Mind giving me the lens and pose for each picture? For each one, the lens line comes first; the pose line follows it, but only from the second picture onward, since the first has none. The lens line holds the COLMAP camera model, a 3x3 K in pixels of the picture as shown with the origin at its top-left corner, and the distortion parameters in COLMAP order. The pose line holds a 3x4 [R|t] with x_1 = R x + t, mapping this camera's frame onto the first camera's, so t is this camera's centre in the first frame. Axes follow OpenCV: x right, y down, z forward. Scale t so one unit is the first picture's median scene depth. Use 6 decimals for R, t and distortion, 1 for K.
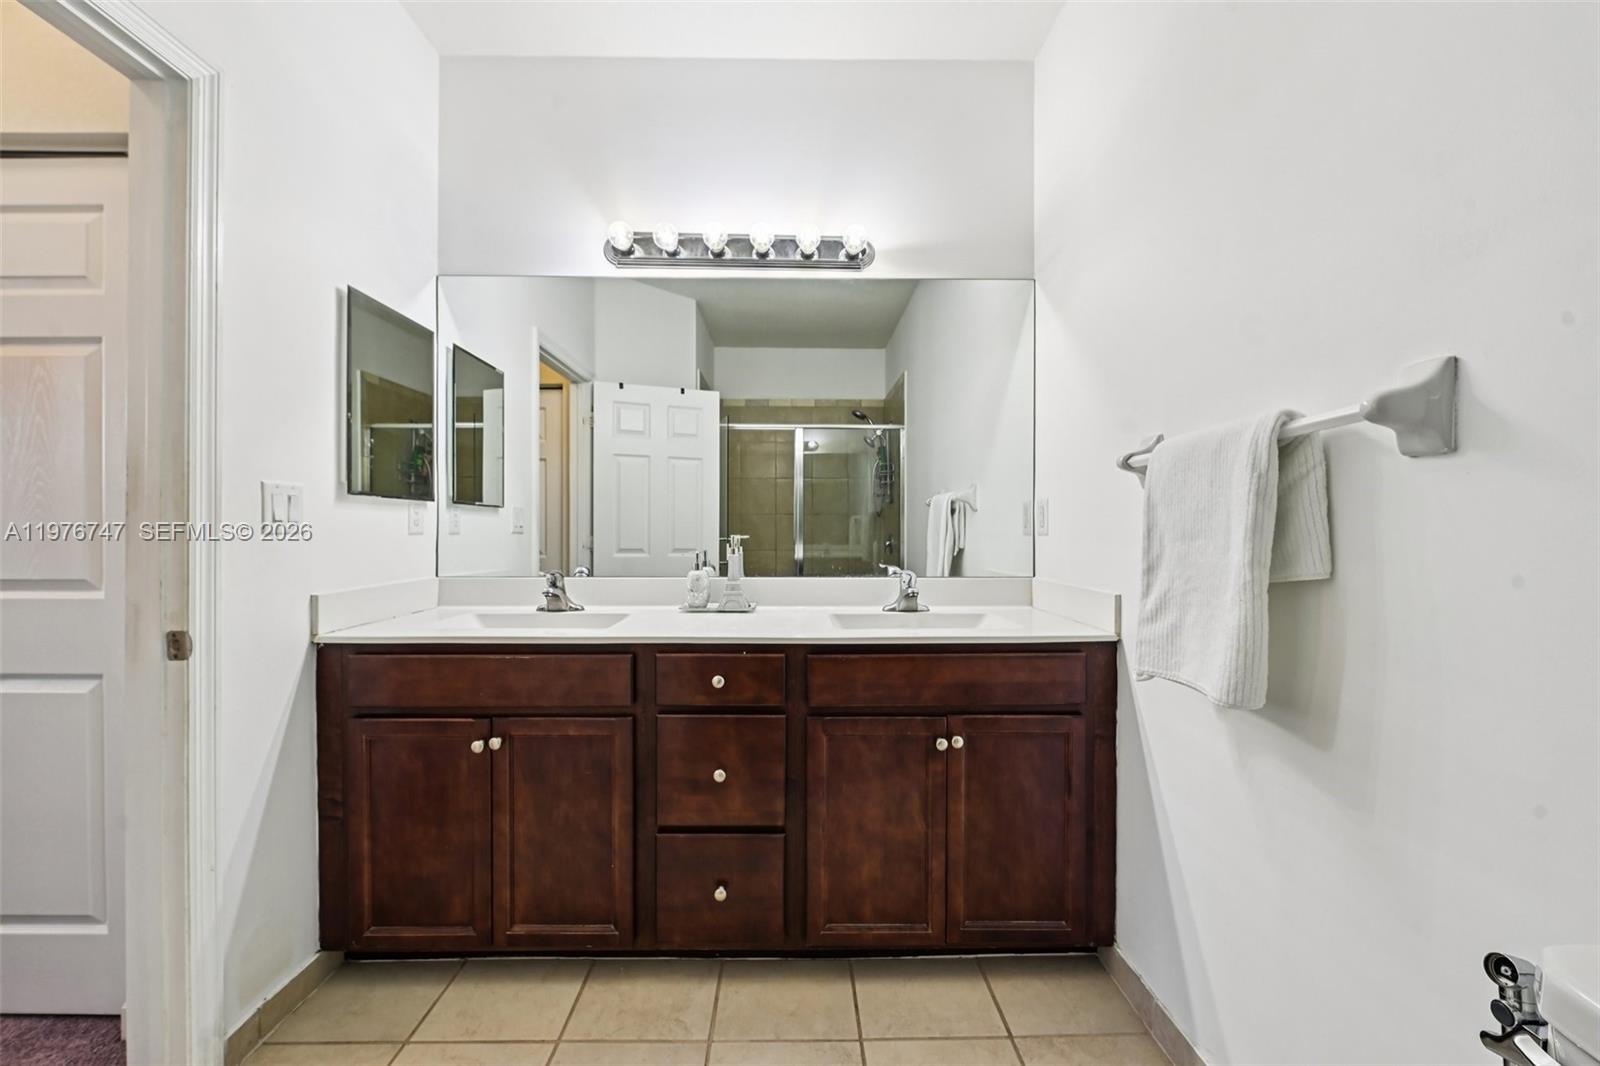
lens RADIAL K [[622.7, 0, 800.0], [0, 622.7, 533.0], [0, 0, 1]] dist [-0.002186, -0.000534]
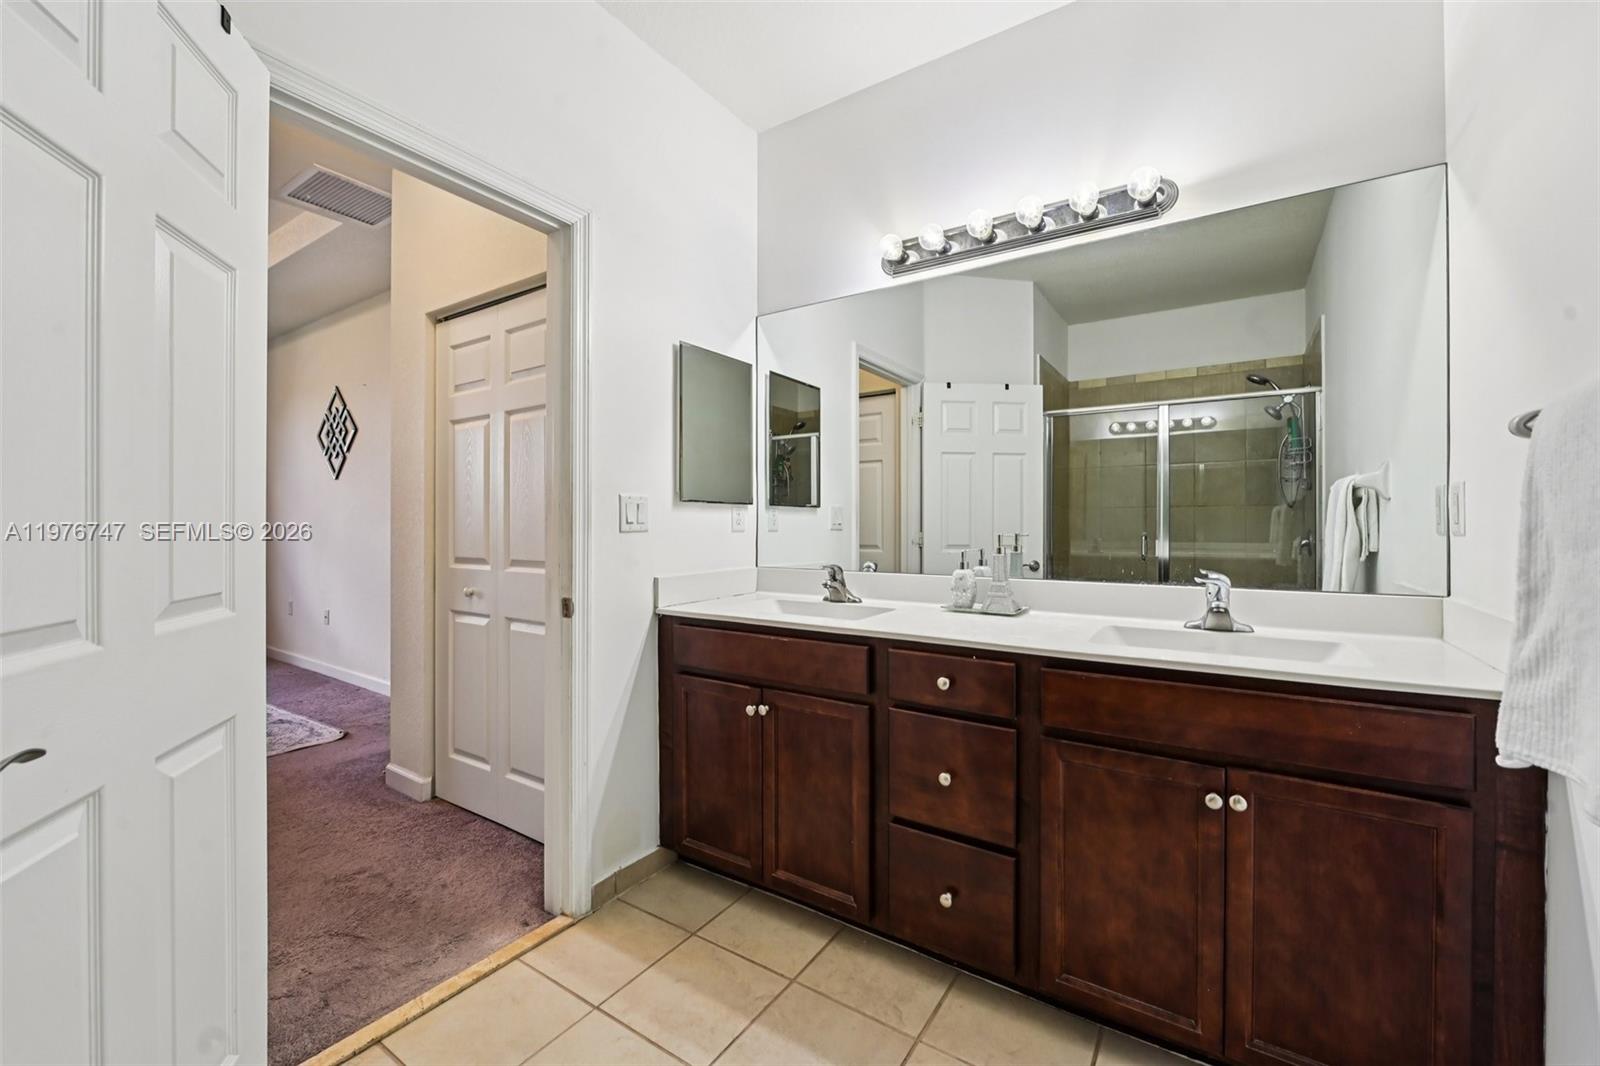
lens RADIAL K [[636.6, 0, 806.3], [0, 636.6, 525.9], [0, 0, 1]] dist [-0.000405, -0.002903]
pose [[0.831405, -0.001595, -0.555665, 0.241147], [0.000294, 0.999997, -0.002431, -0.007940], [0.555667, 0.001858, 0.831403, 0.040202]]
